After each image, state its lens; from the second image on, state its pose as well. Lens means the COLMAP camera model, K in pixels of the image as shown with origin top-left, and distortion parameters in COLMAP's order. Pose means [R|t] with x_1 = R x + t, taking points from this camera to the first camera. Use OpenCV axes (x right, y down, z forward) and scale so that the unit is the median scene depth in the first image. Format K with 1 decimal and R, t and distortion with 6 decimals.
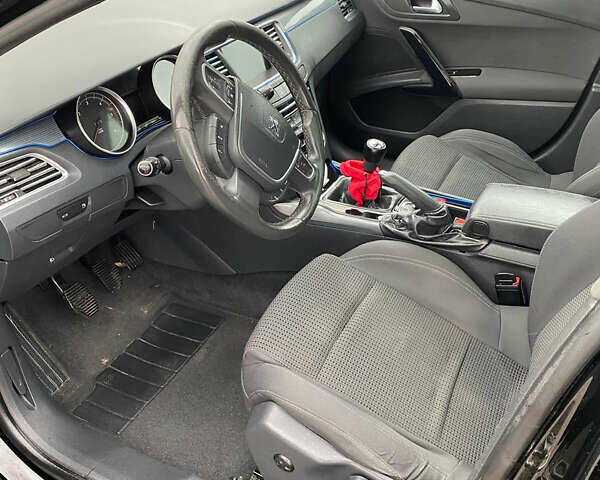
lens RADIAL K [[568.1, 0, 300.0], [0, 568.1, 240.0], [0, 0, 1]] dist [0.006216, -0.144086]
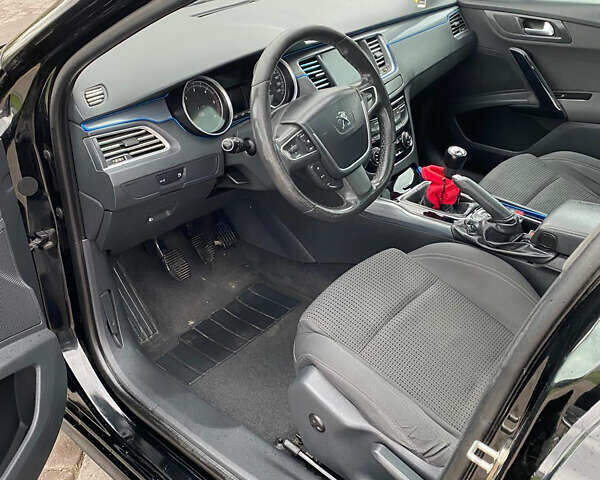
lens RADIAL K [[568.1, 0, 300.0], [0, 568.1, 240.0], [0, 0, 1]] dist [0.006216, -0.144086]
pose [[0.968135, 0.114234, -0.222857, 0.110147], [-0.123176, 0.992028, -0.026602, 0.058257], [0.218041, 0.053205, 0.974488, -0.072578]]
